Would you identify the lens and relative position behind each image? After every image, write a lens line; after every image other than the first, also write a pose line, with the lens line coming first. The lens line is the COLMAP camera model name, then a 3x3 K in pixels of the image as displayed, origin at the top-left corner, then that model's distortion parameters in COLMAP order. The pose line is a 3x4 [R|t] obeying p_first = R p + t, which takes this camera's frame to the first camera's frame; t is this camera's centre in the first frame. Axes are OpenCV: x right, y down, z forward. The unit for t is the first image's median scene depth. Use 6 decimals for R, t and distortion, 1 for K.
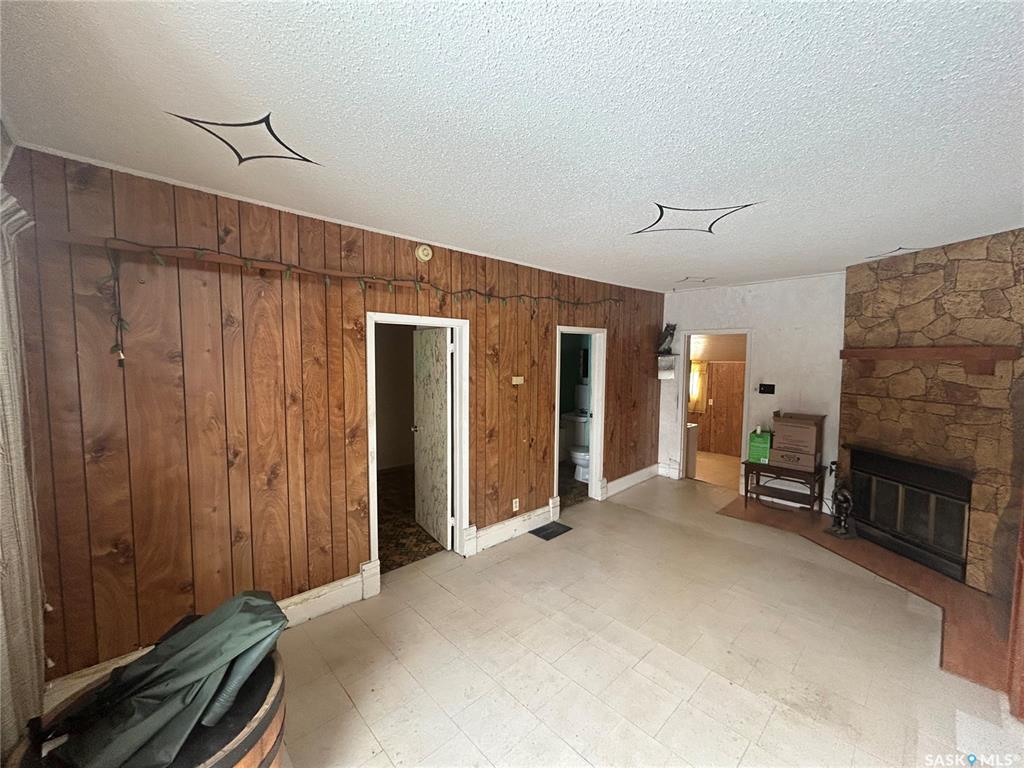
lens RADIAL K [[413.4, 0, 504.8], [0, 413.4, 382.3], [0, 0, 1]] dist [0.001355, -0.001192]
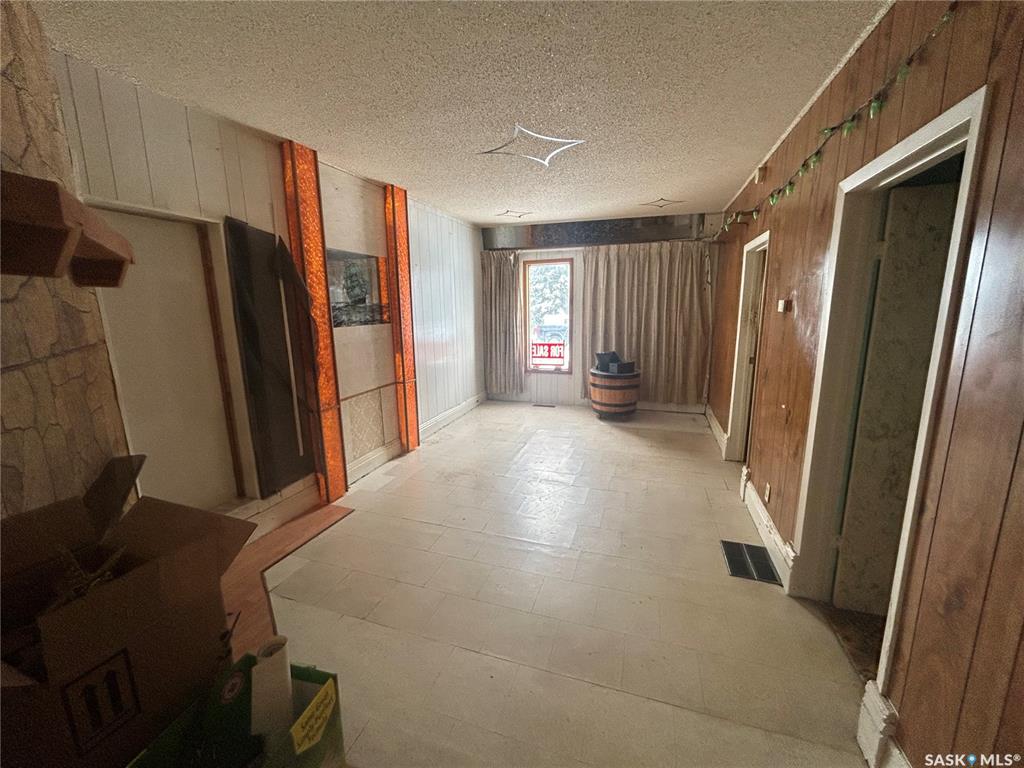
lens RADIAL K [[413.4, 0, 510.9], [0, 413.4, 385.4], [0, 0, 1]] dist [0.001355, -0.001192]
pose [[-0.880665, 0.097929, -0.463508, 0.793540], [-0.019325, 0.970161, 0.241691, -0.030683], [0.473346, 0.221806, -0.852494, 1.542460]]
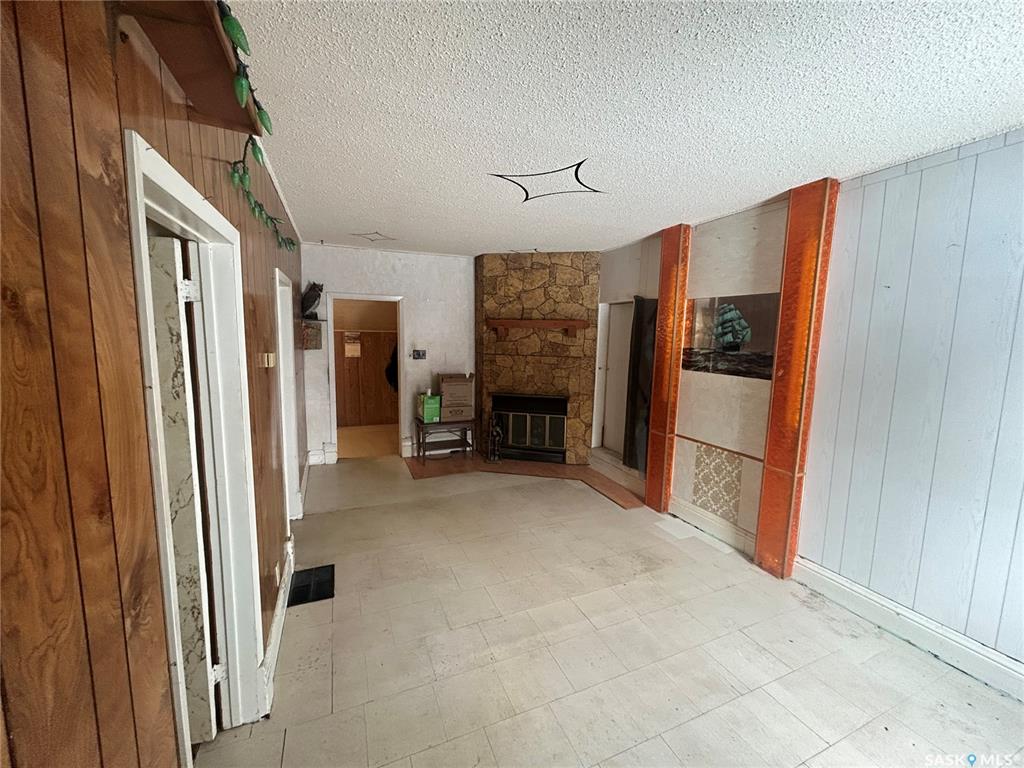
lens RADIAL K [[413.4, 0, 513.5], [0, 413.4, 385.6], [0, 0, 1]] dist [0.001355, -0.001192]
pose [[0.342957, -0.121234, 0.931495, -0.428375], [0.045278, 0.992617, 0.112519, -0.020659], [-0.938259, 0.003587, 0.345914, 0.559061]]
